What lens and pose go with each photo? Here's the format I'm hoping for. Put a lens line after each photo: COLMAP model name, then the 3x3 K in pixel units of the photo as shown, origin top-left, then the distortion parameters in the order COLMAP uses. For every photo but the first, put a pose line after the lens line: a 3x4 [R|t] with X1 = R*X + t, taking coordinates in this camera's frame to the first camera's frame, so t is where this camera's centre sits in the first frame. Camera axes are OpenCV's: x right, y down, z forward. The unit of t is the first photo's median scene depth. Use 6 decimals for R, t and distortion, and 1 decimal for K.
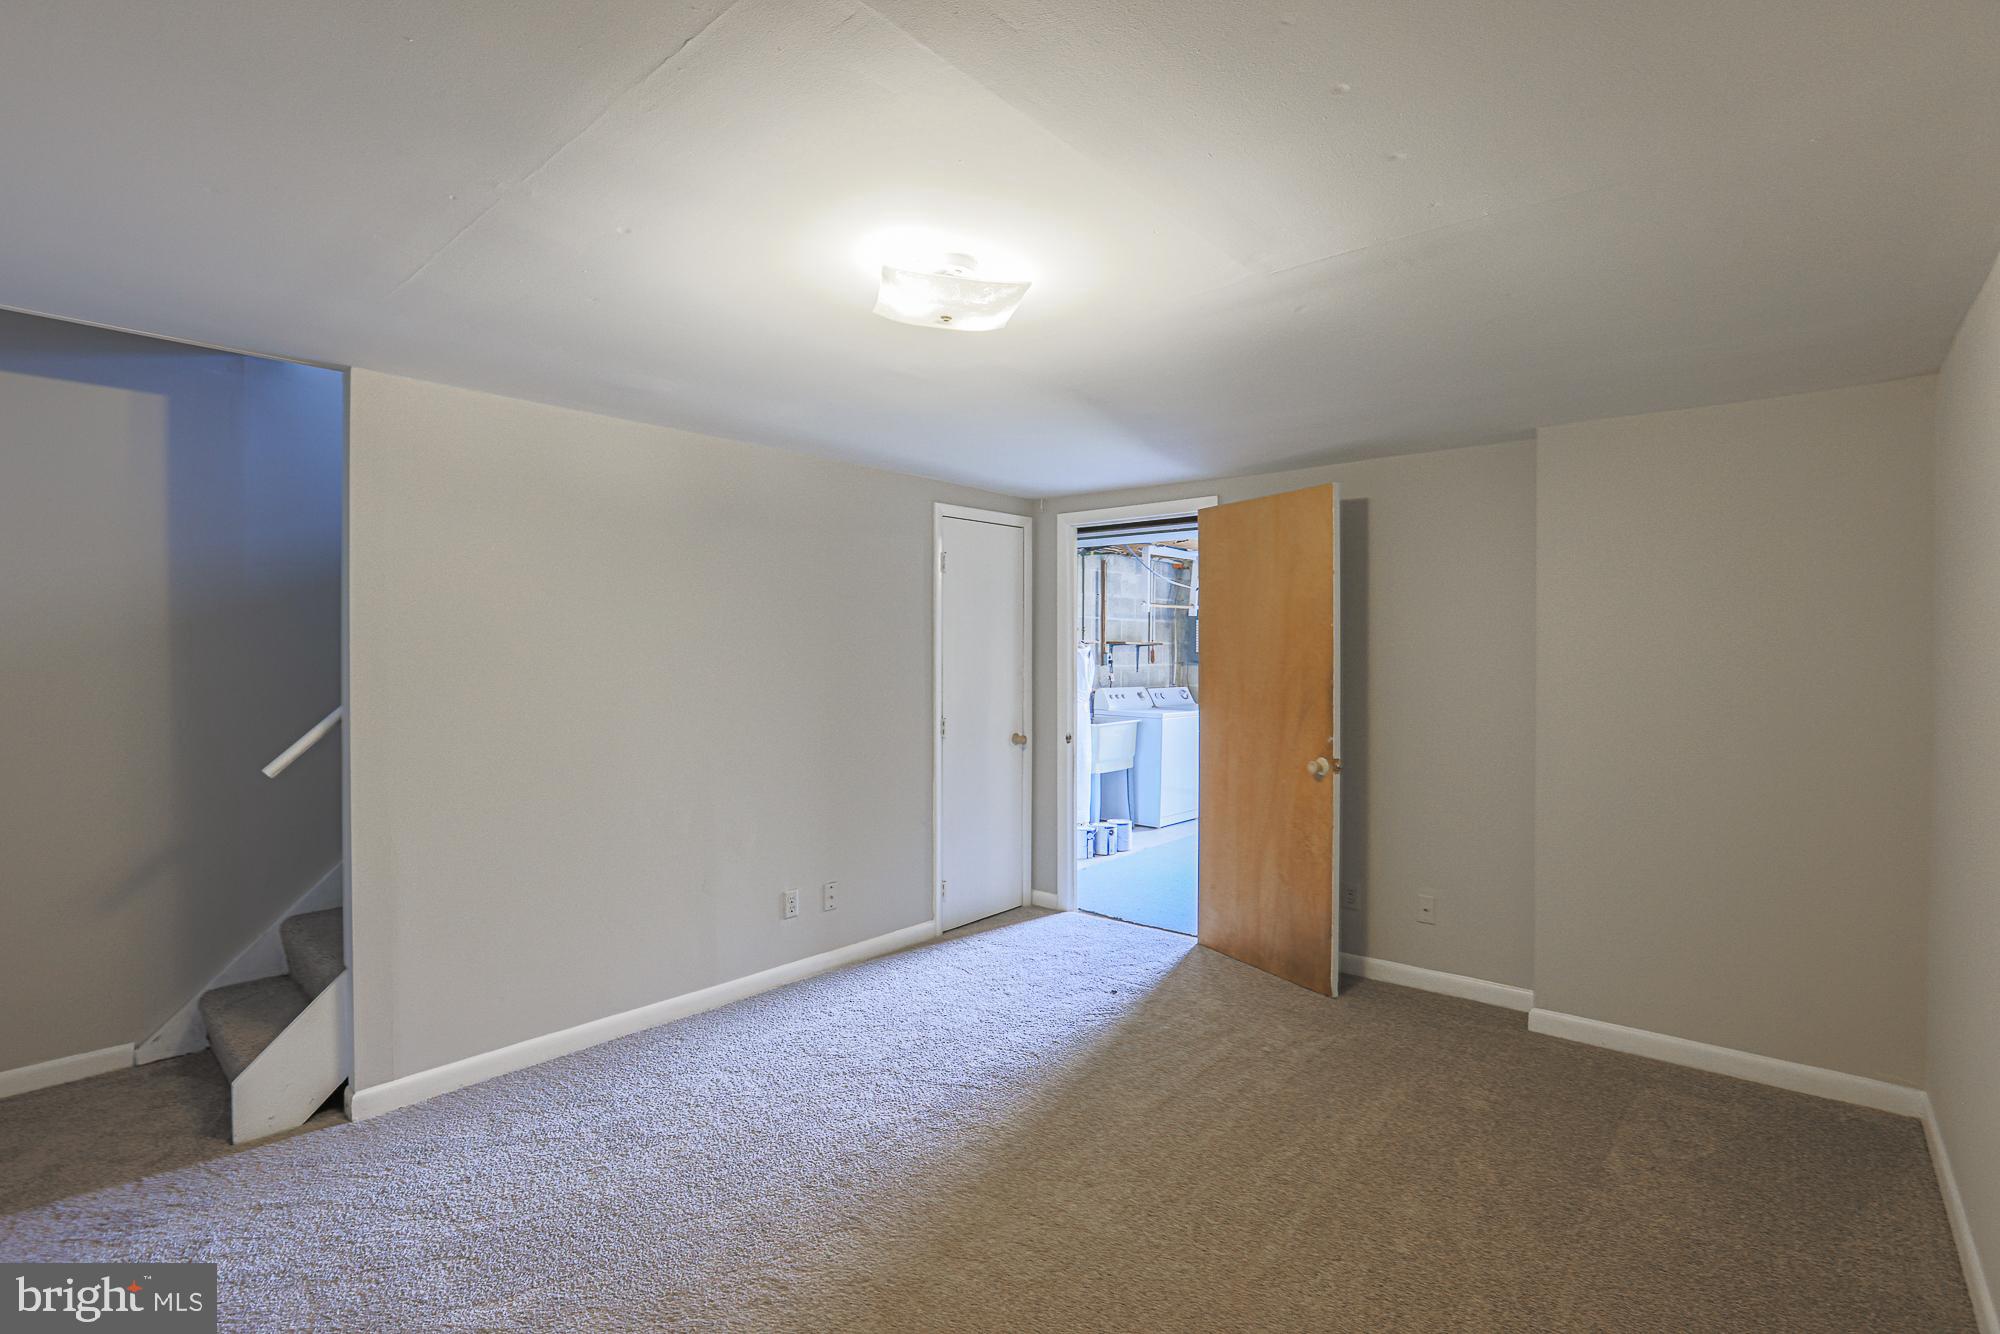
lens RADIAL K [[933.8, 0, 985.1], [0, 933.8, 650.3], [0, 0, 1]] dist [-0.052779, 0.018604]
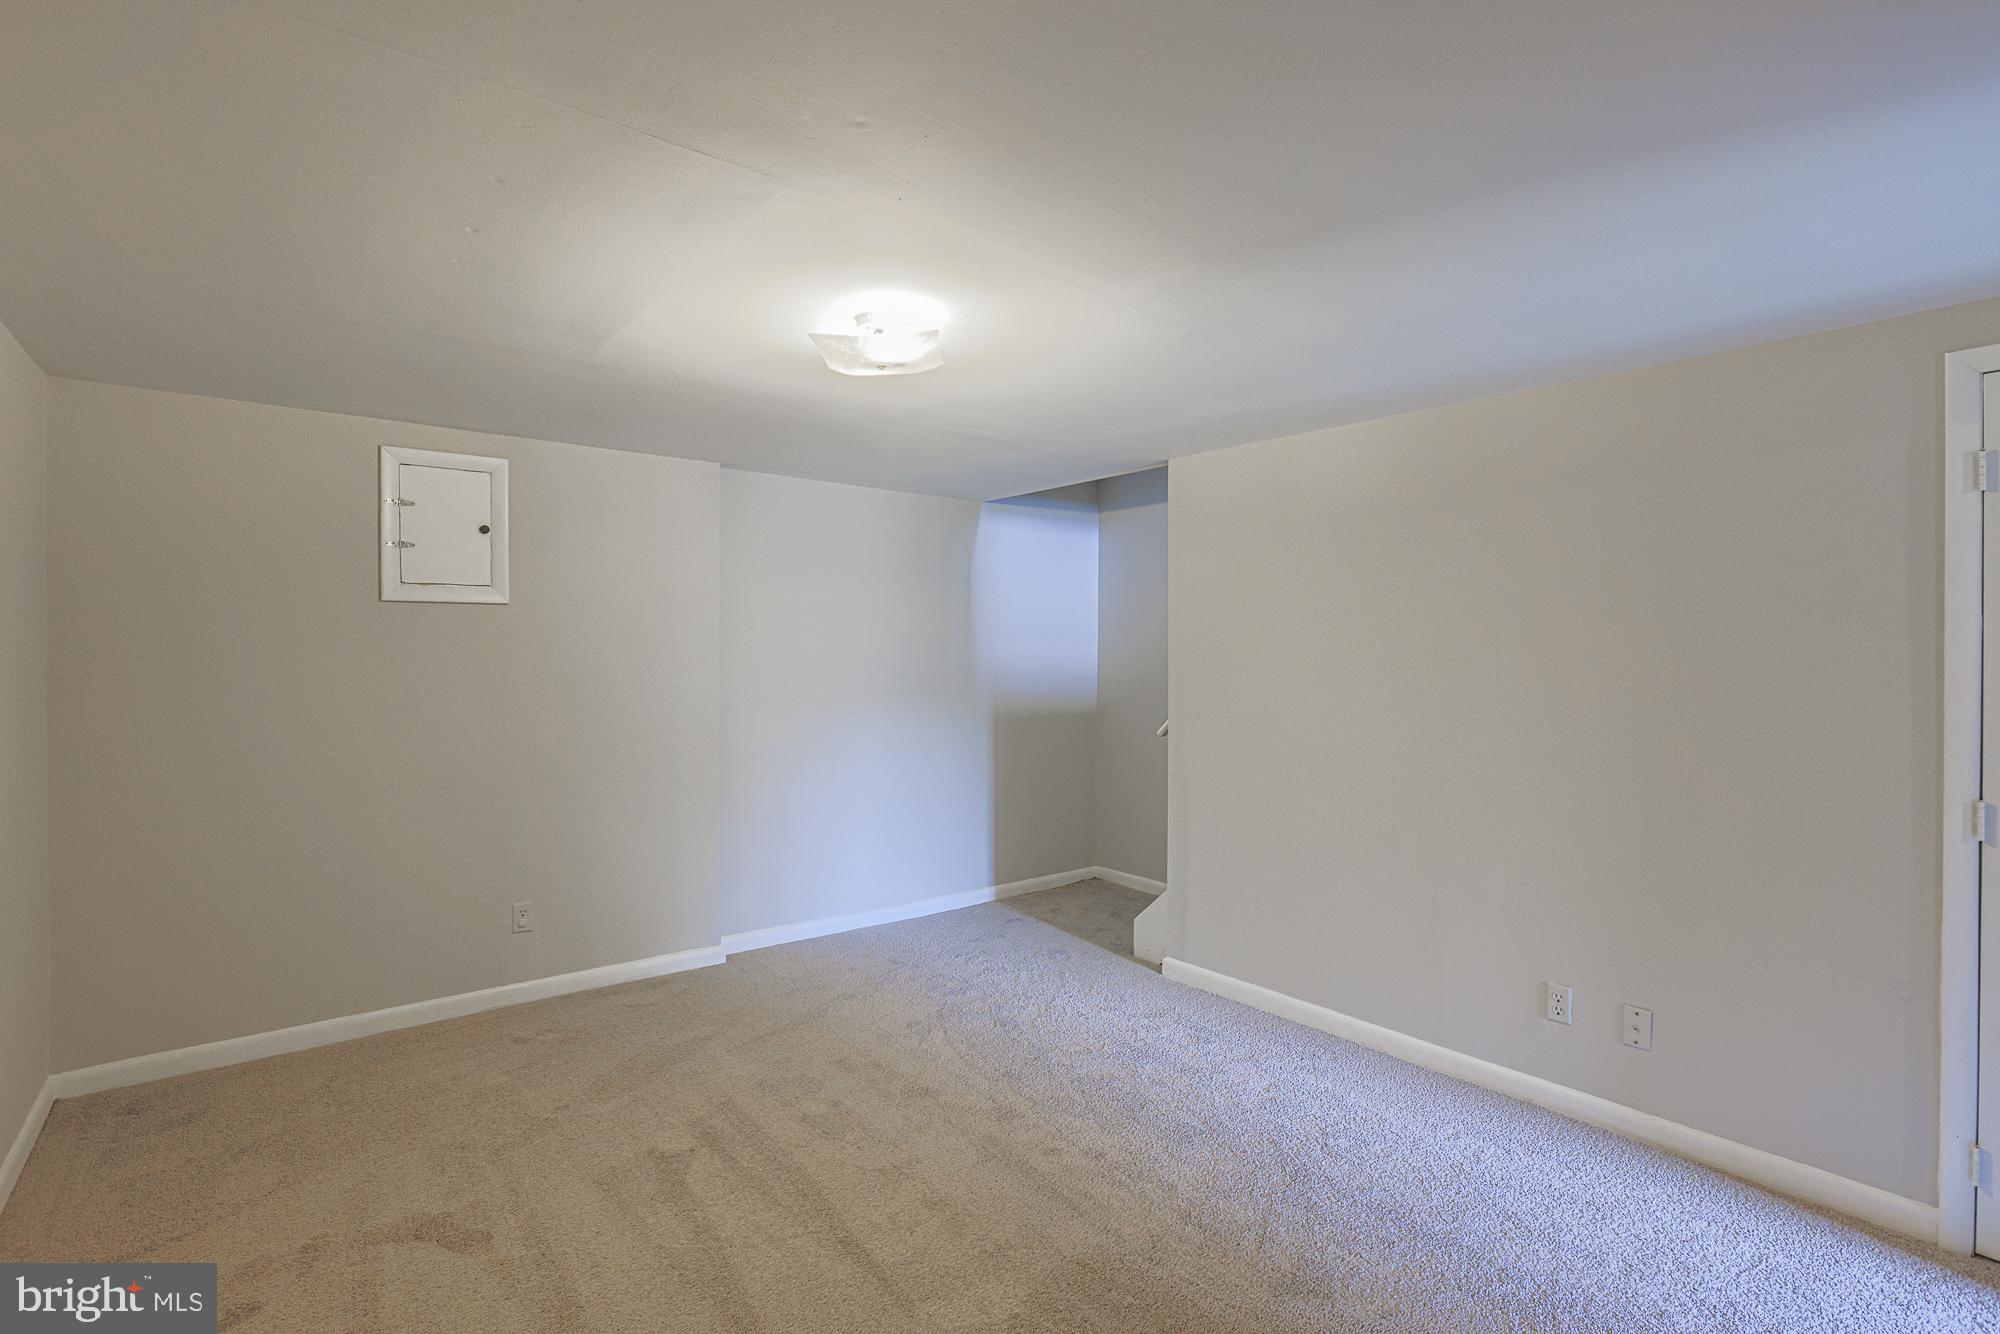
lens RADIAL K [[926.9, 0, 1018.1], [0, 926.9, 655.1], [0, 0, 1]] dist [-0.059482, 0.024528]
pose [[-0.156553, 0.003158, -0.987665, 0.546707], [-0.002169, 0.999991, 0.003542, -0.002101], [0.987667, 0.002697, -0.156544, 0.675682]]
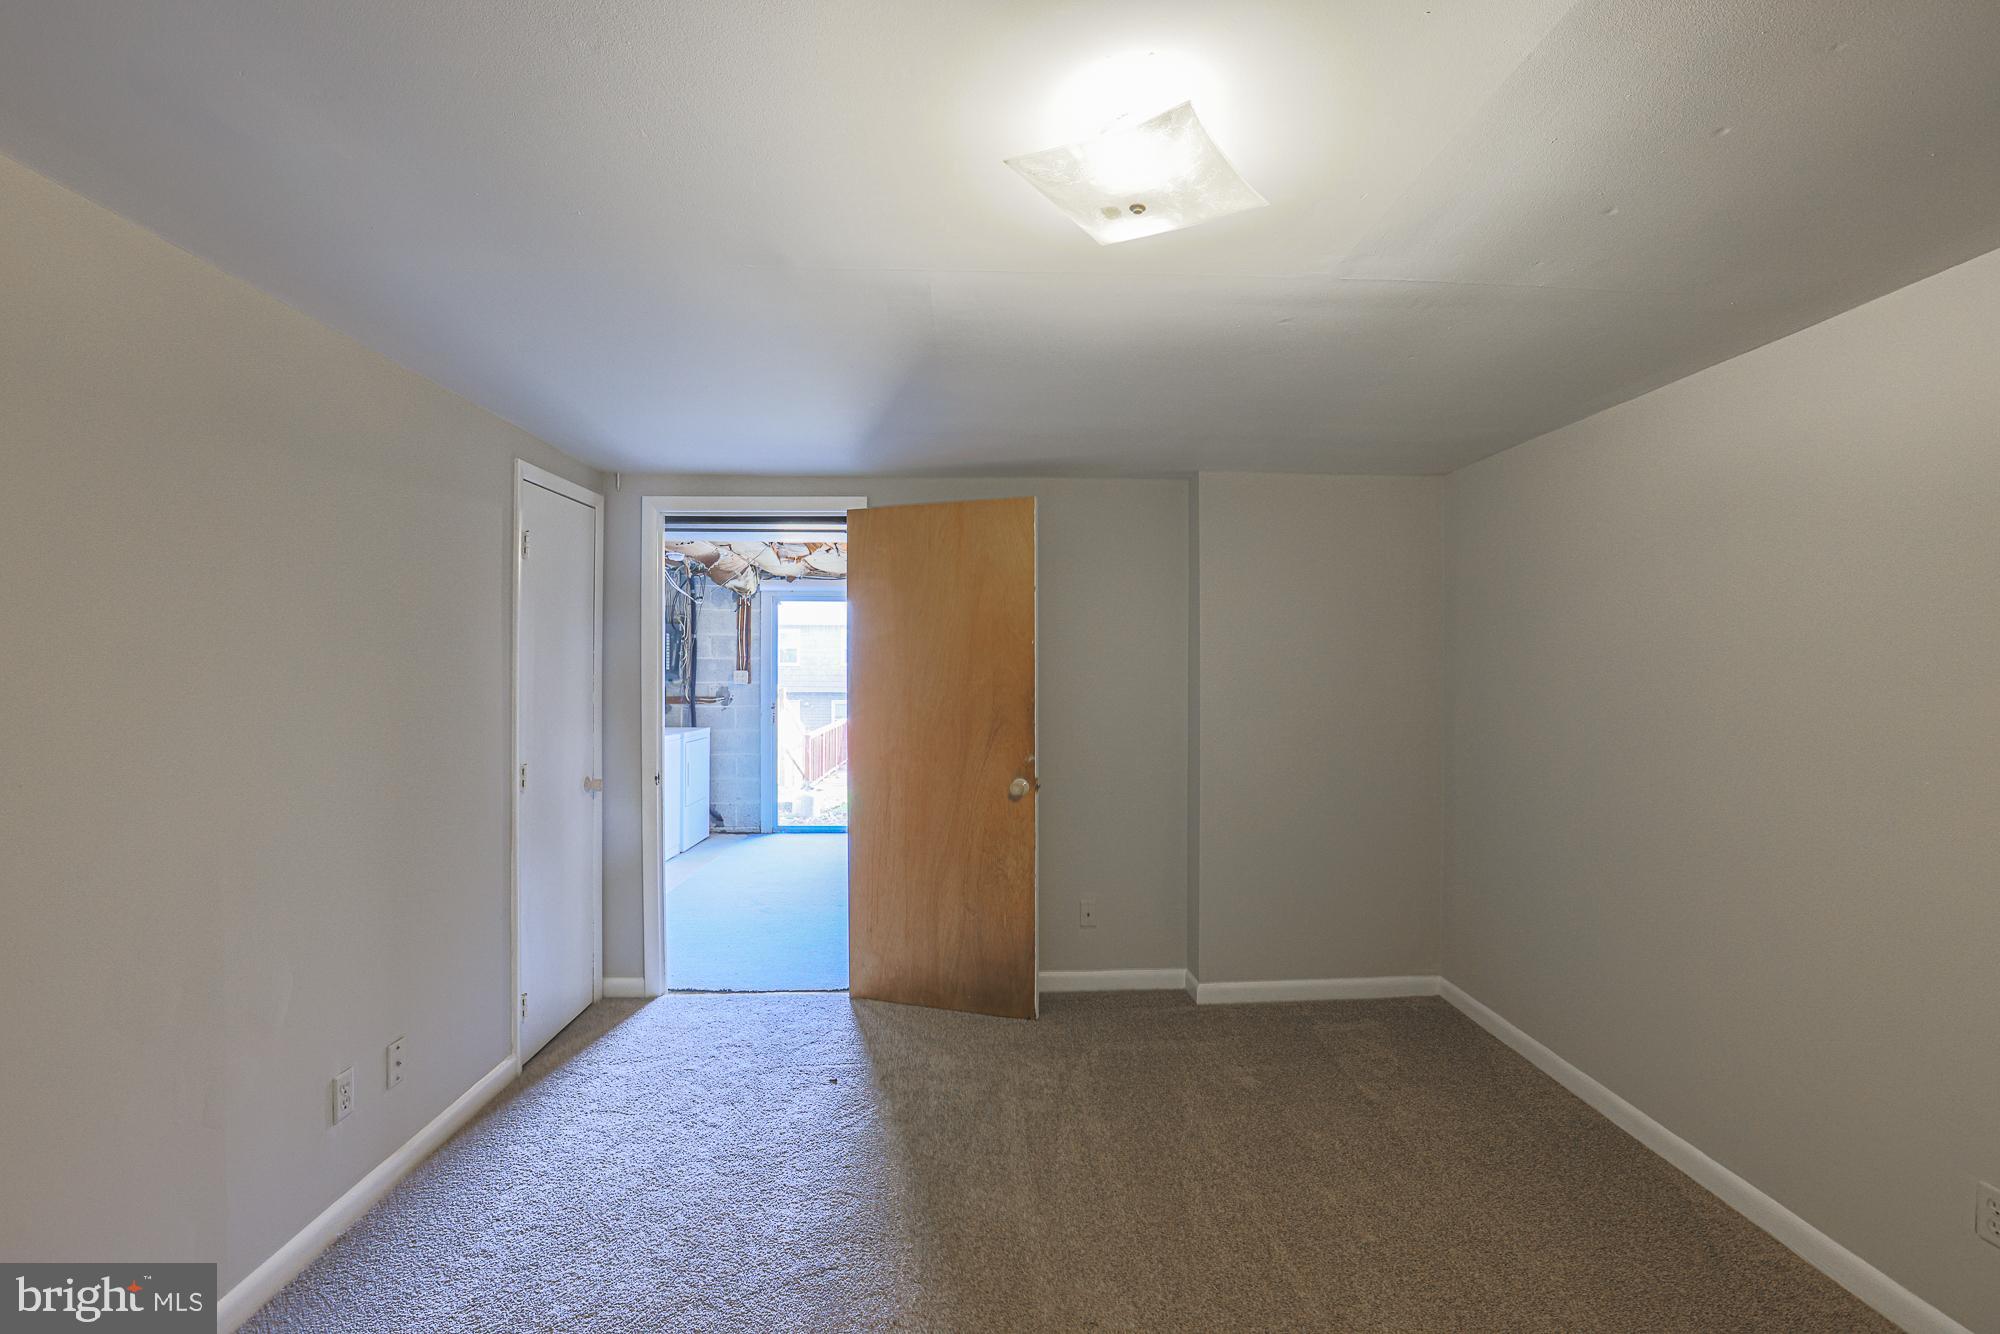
lens RADIAL K [[926.9, 0, 1018.1], [0, 926.9, 655.1], [0, 0, 1]] dist [-0.059482, 0.024528]
pose [[0.719371, 0.007686, 0.694584, -0.292894], [0.002148, 0.999909, -0.013288, 0.000308], [-0.694623, 0.011051, 0.719289, 0.276172]]
